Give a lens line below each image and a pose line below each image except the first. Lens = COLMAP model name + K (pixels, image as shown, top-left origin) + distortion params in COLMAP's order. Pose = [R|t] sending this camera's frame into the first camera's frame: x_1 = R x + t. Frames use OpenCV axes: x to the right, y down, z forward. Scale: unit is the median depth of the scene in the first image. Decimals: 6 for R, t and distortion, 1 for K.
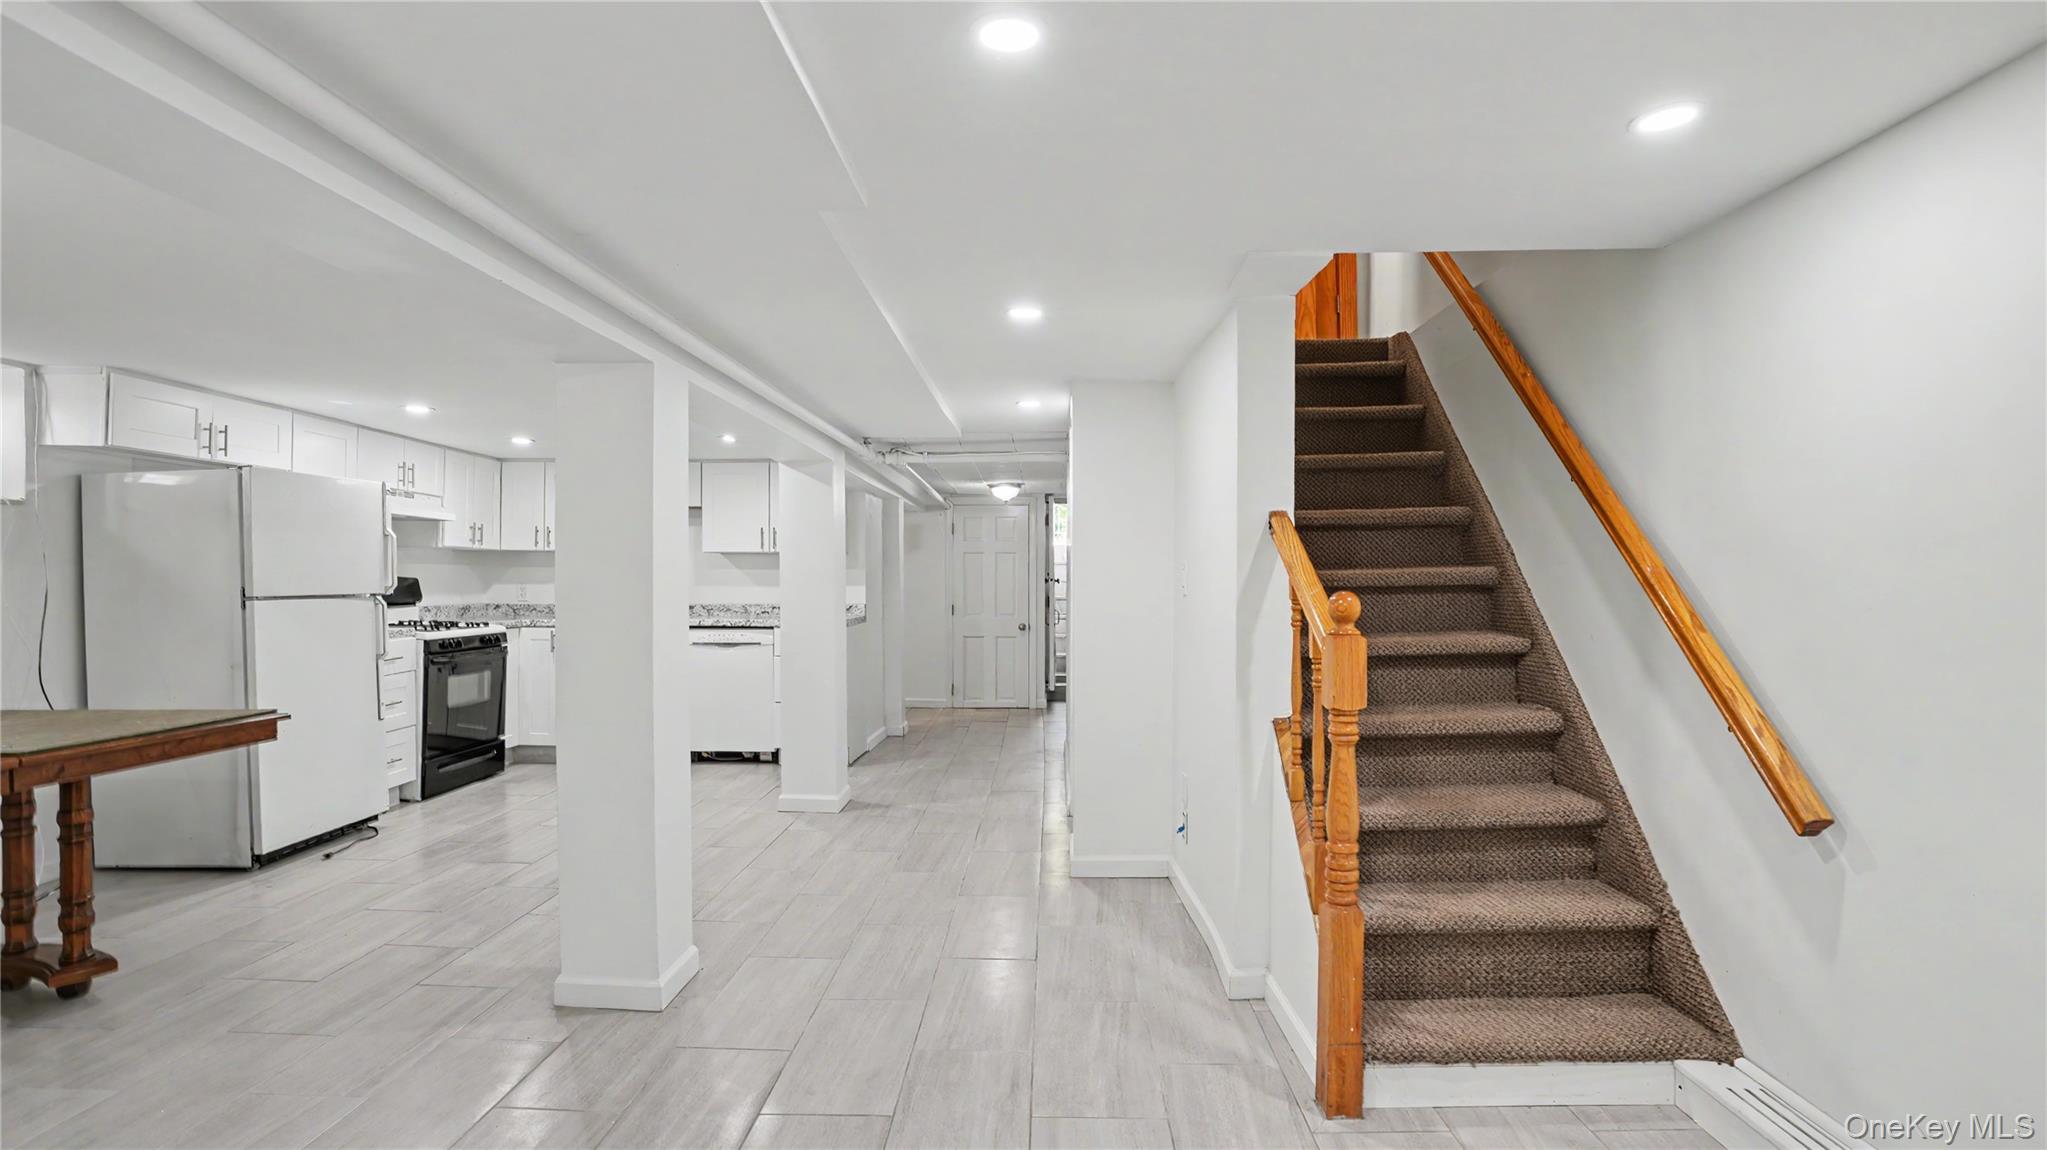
lens RADIAL K [[997.8, 0, 1023.5], [0, 997.8, 575.0], [0, 0, 1]] dist [-0.058664, 0.019767]
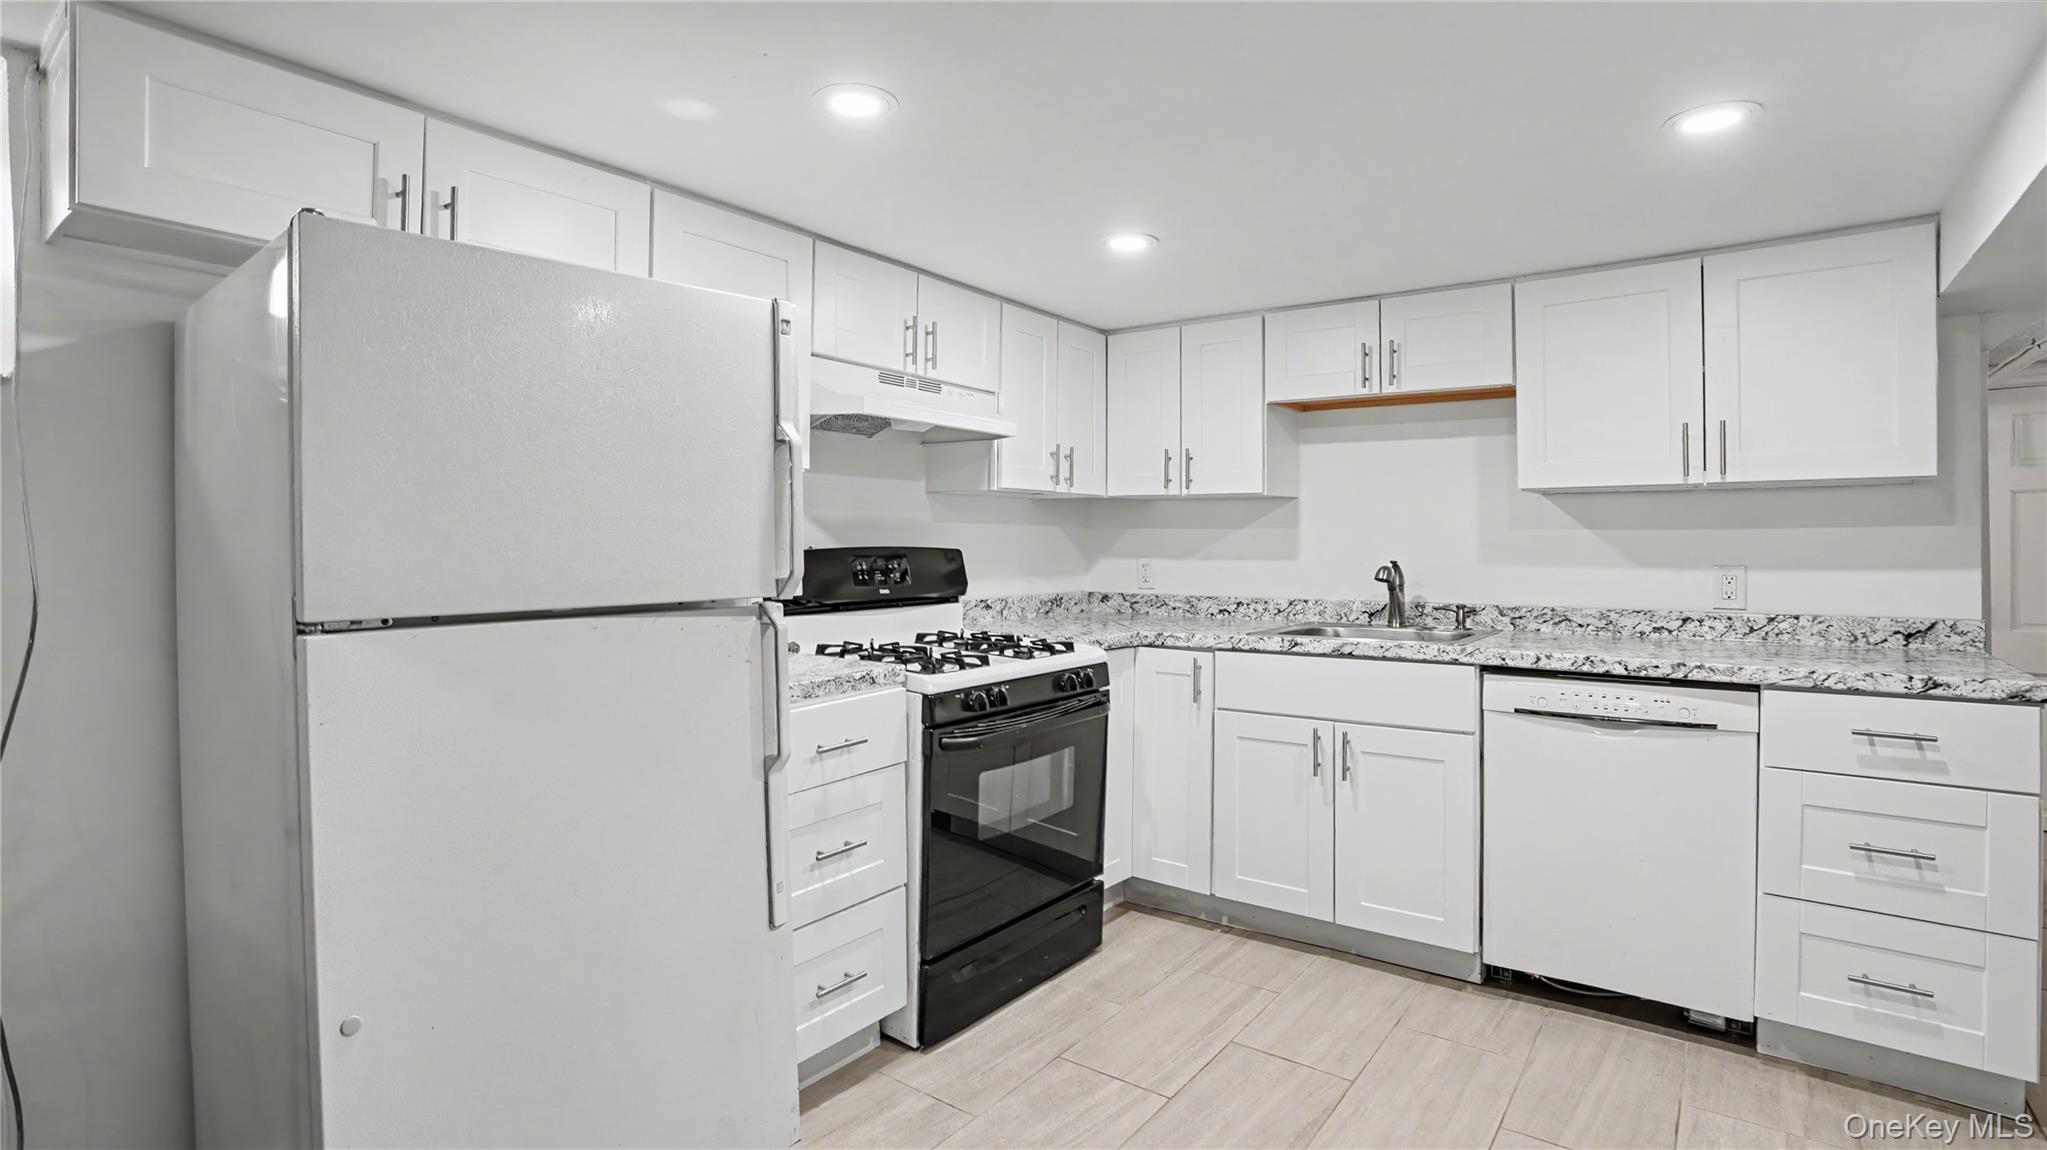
lens RADIAL K [[997.8, 0, 1023.5], [0, 997.8, 575.0], [0, 0, 1]] dist [-0.058664, 0.019767]
pose [[0.819133, 0.016061, -0.573379, -0.276574], [0.005067, 0.999366, 0.035232, -0.002128], [0.573581, -0.031765, 0.818532, 0.570226]]
